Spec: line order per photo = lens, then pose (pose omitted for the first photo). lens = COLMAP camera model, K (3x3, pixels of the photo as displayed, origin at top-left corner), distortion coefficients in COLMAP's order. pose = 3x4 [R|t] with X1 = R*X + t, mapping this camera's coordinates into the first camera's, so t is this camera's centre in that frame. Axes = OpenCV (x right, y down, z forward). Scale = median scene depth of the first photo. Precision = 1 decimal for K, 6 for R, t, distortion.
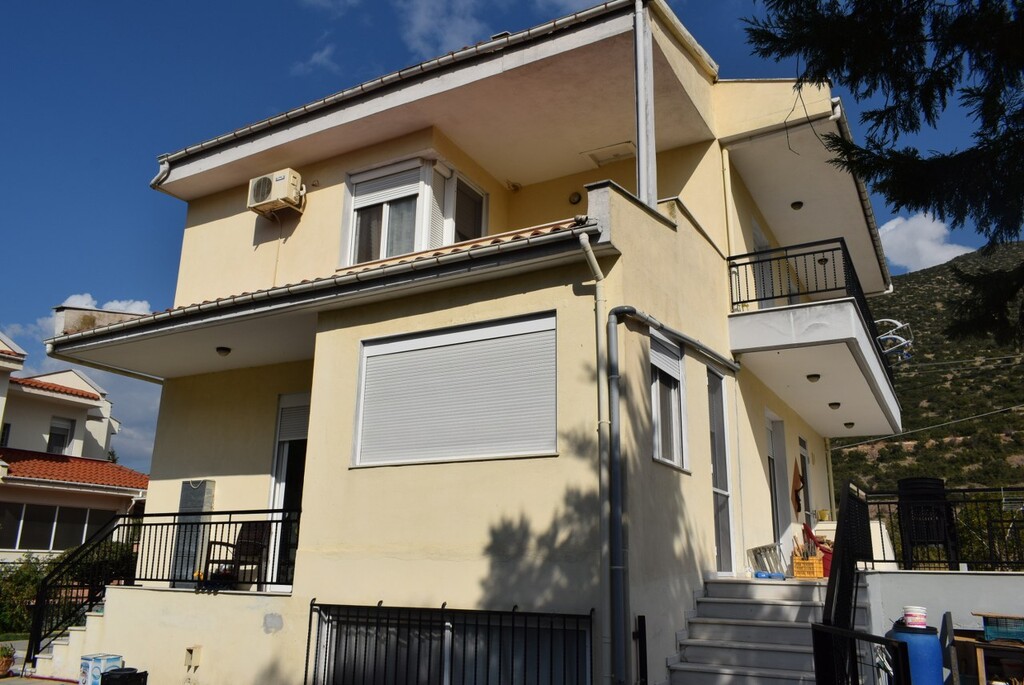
lens RADIAL K [[792.8, 0, 508.0], [0, 792.8, 344.2], [0, 0, 1]] dist [-0.021175, 0.013064]
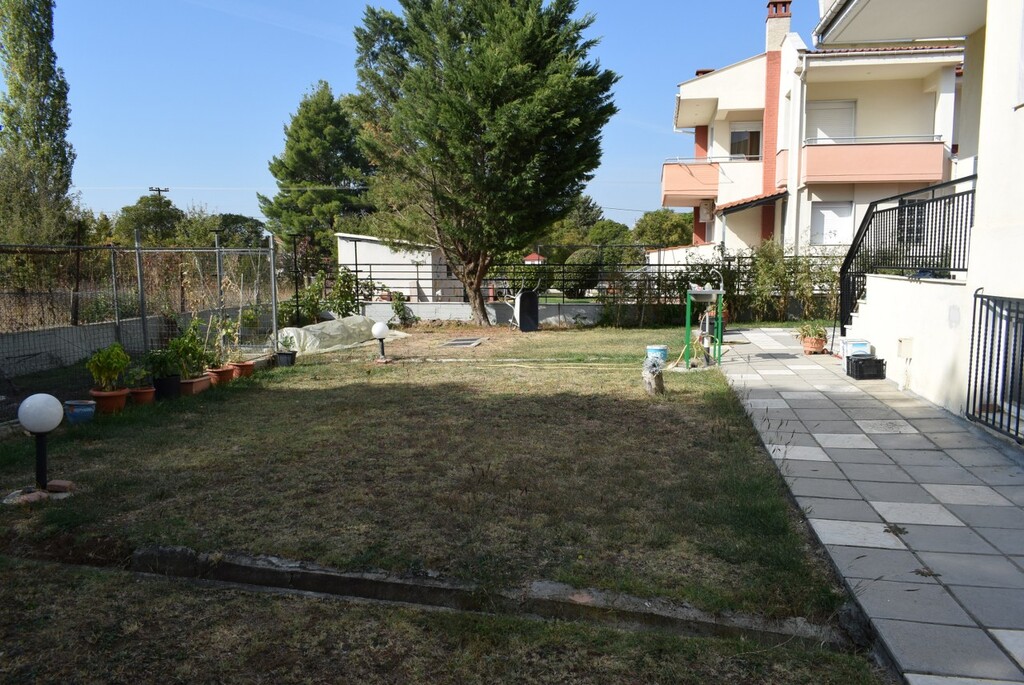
lens RADIAL K [[792.8, 0, 509.5], [0, 792.8, 346.1], [0, 0, 1]] dist [-0.021175, 0.013064]
pose [[0.322124, 0.076610, -0.943593, 0.272776], [0.281814, 0.943775, 0.172830, 0.090931], [0.903779, -0.321591, 0.282422, 0.282108]]
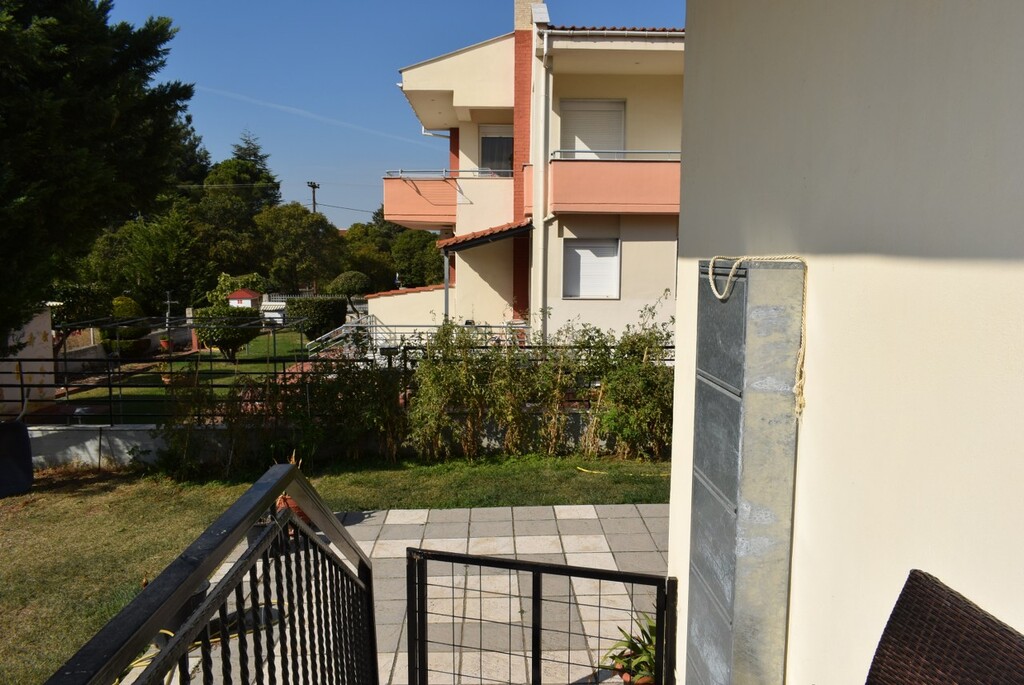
lens RADIAL K [[792.8, 0, 513.7], [0, 792.8, 344.4], [0, 0, 1]] dist [-0.021175, 0.013064]
pose [[0.504362, 0.067740, -0.860831, -0.282823], [0.256870, 0.940016, 0.224471, 0.151718], [0.824401, -0.334336, 0.456708, 0.973037]]
